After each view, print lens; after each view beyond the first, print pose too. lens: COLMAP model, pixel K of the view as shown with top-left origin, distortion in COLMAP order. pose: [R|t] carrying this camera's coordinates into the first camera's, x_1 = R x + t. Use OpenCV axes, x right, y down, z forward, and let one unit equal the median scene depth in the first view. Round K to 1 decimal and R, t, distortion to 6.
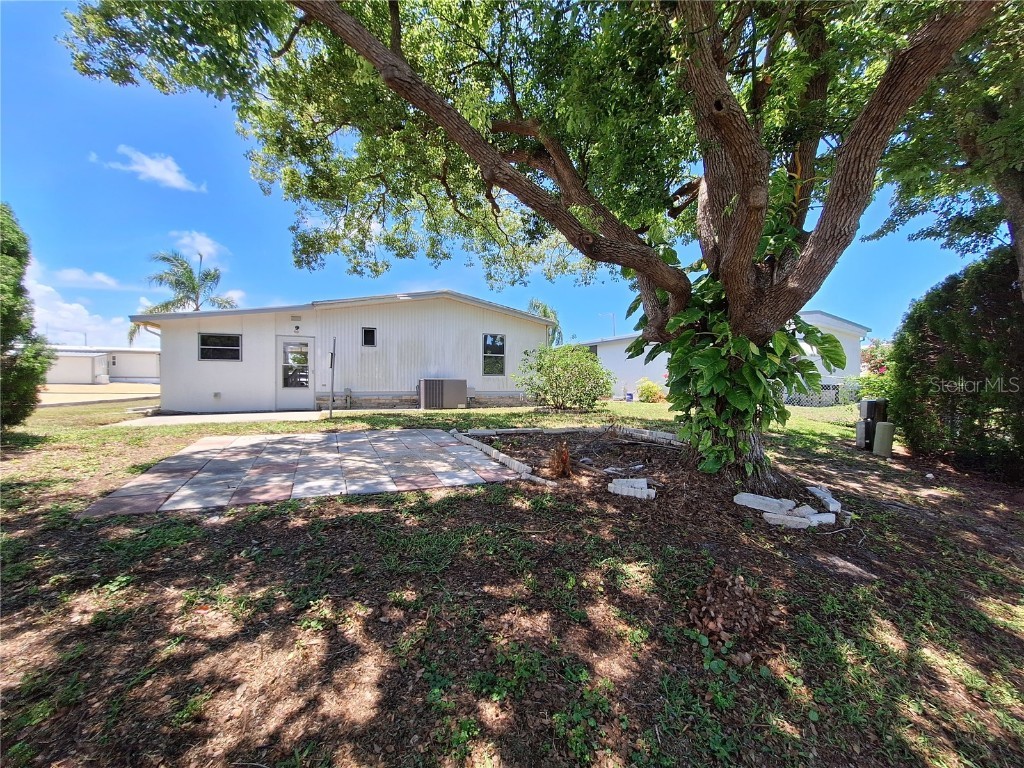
lens RADIAL K [[413.3, 0, 512.0], [0, 413.3, 384.0], [0, 0, 1]] dist [0.001147, 0.000279]
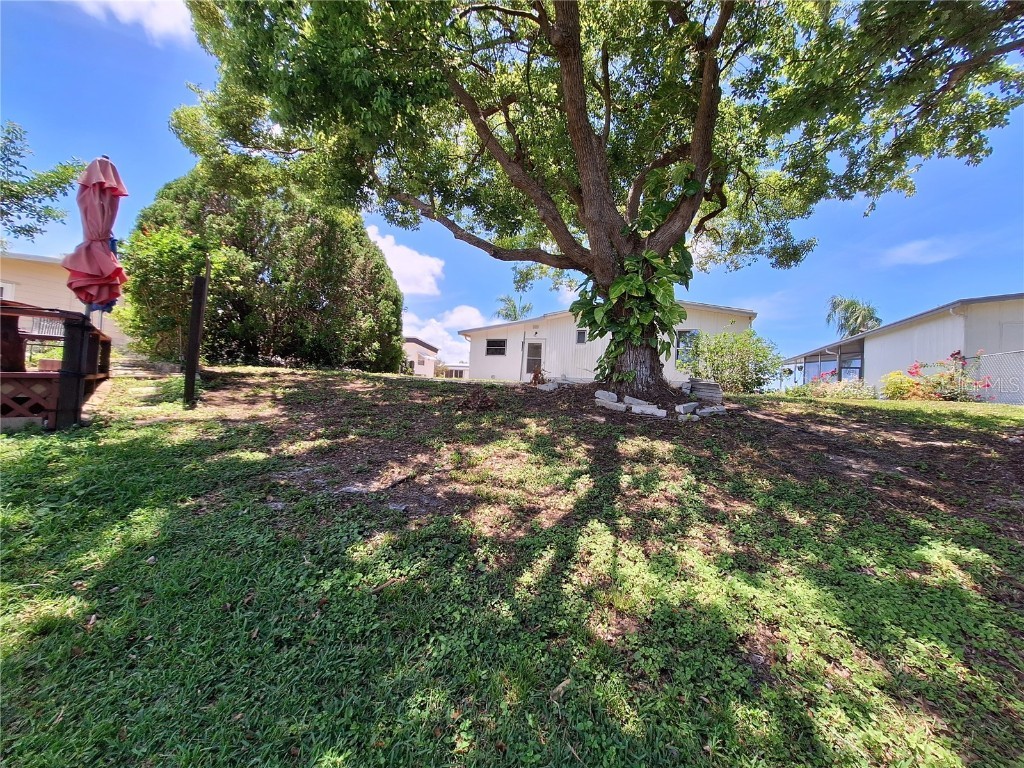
lens RADIAL K [[411.1, 0, 520.9], [0, 411.1, 384.1], [0, 0, 1]] dist [-0.006087, 0.003240]
pose [[0.730333, 0.012105, -0.682984, 0.489919], [-0.048161, 0.998267, -0.033807, 0.108039], [0.681391, 0.057584, 0.729651, -0.120707]]
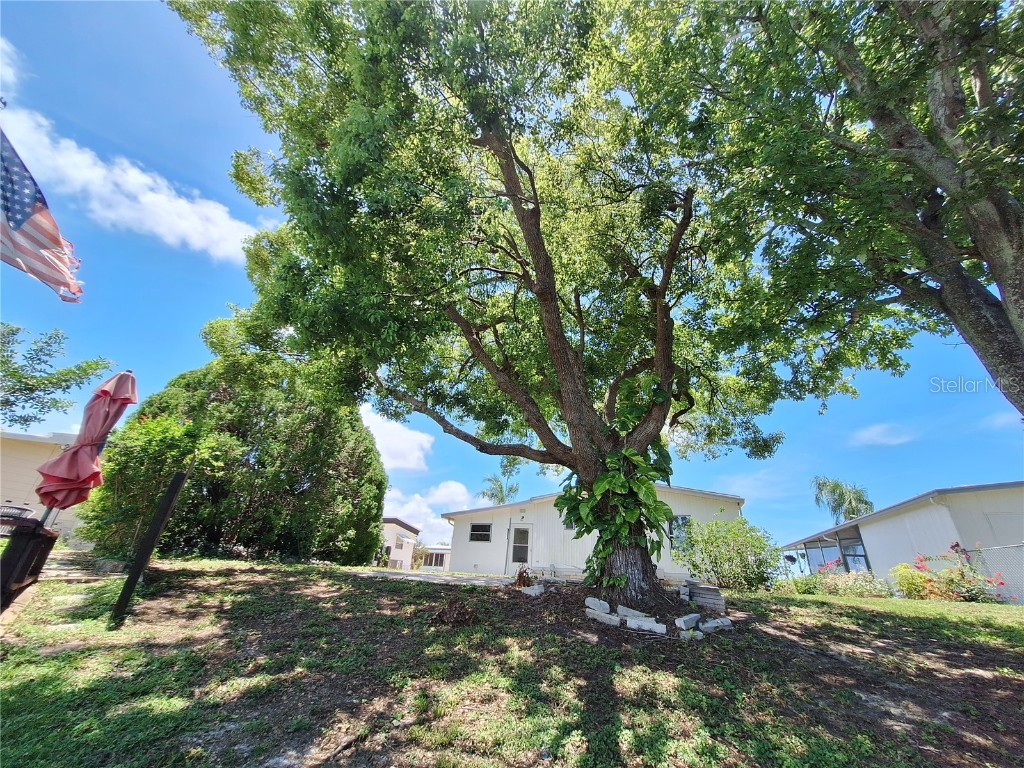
lens RADIAL K [[411.4, 0, 522.8], [0, 411.4, 380.5], [0, 0, 1]] dist [-0.001119, 0.000926]
pose [[0.753512, -0.261466, -0.603204, 0.499782], [-0.048995, 0.892628, -0.448123, 0.085265], [0.655606, 0.367220, 0.659796, -0.126872]]
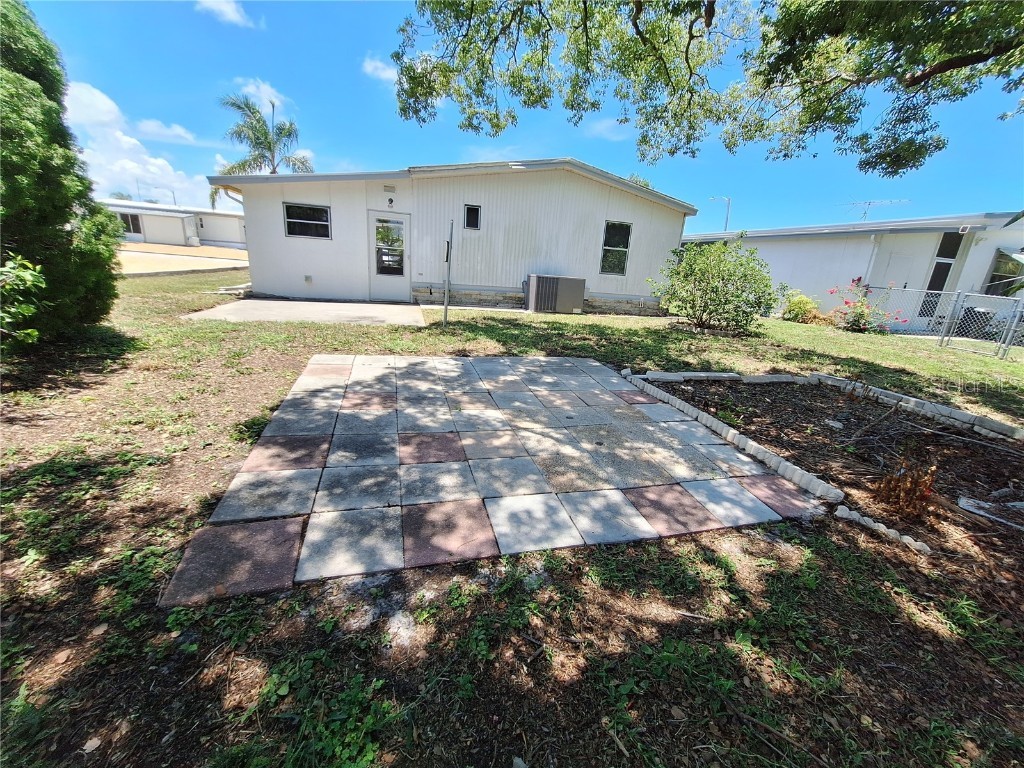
lens RADIAL K [[411.1, 0, 520.9], [0, 411.1, 384.1], [0, 0, 1]] dist [-0.006087, 0.003240]
pose [[0.988567, 0.102809, -0.110301, -0.140469], [-0.068852, 0.958578, 0.276382, -0.031215], [0.134146, -0.265628, 0.954697, 0.157602]]
